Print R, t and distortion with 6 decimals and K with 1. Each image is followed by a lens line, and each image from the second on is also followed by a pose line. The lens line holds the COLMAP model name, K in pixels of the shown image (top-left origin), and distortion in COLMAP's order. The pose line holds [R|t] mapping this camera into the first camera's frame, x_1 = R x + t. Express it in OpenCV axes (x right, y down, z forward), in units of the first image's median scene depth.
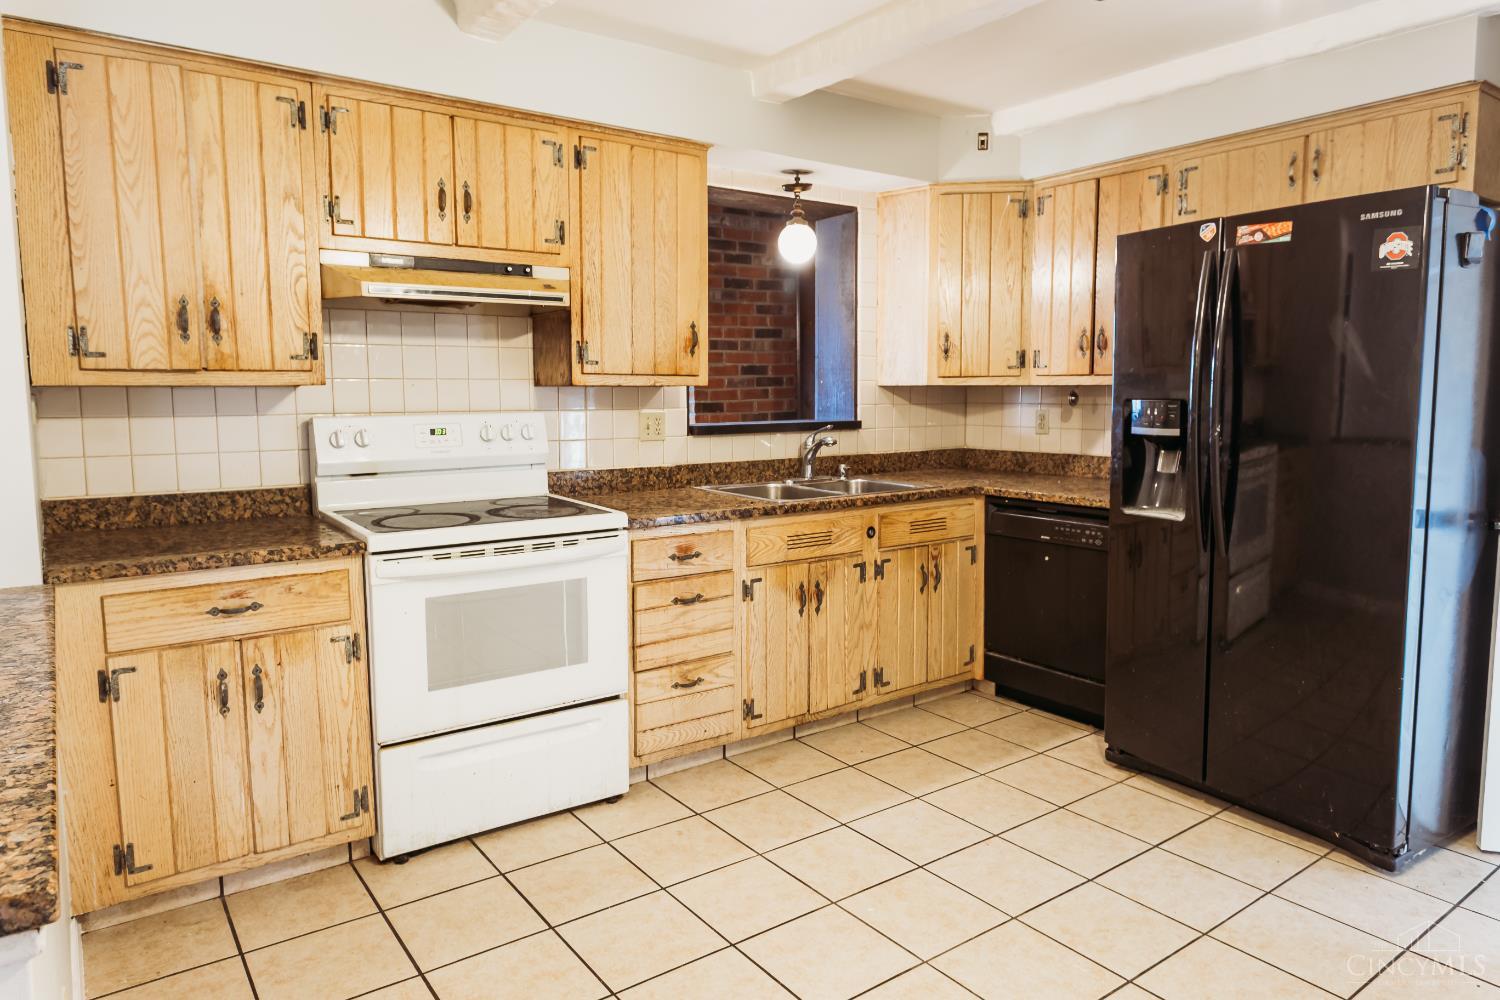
lens RADIAL K [[963.6, 0, 756.9], [0, 963.6, 496.7], [0, 0, 1]] dist [-0.006561, 0.005333]
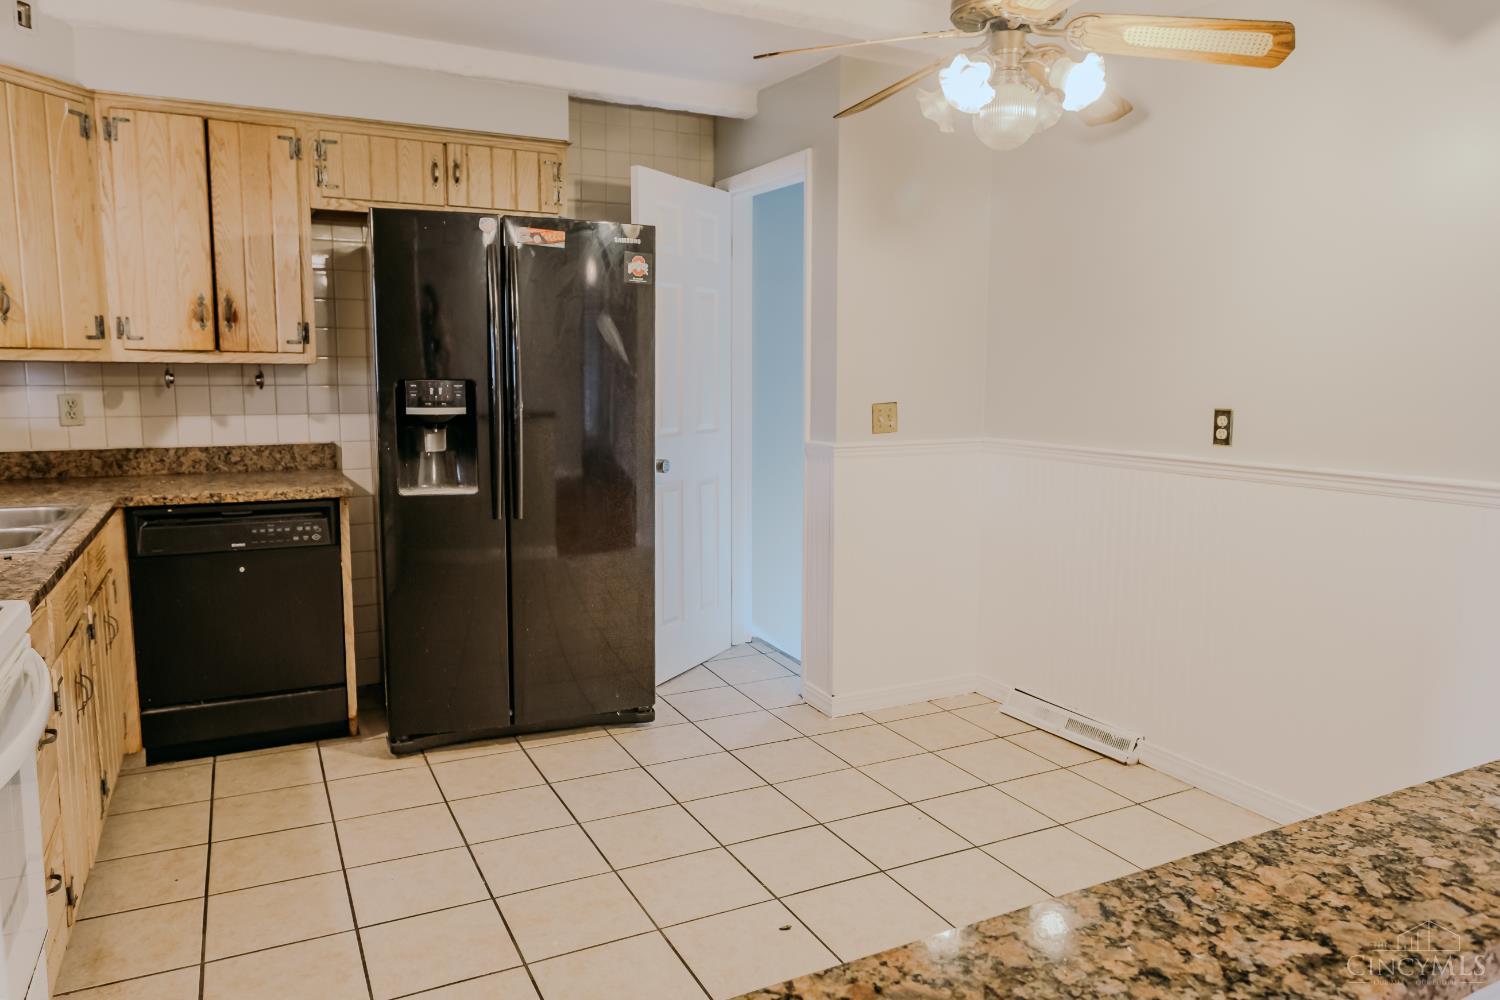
lens RADIAL K [[1004.7, 0, 758.2], [0, 1004.7, 496.5], [0, 0, 1]] dist [-0.005889, 0.004368]
pose [[0.150081, -0.117832, 0.981627, -0.520415], [0.100537, 0.989545, 0.103411, -0.047574], [-0.983549, 0.083170, 0.160358, 0.442766]]
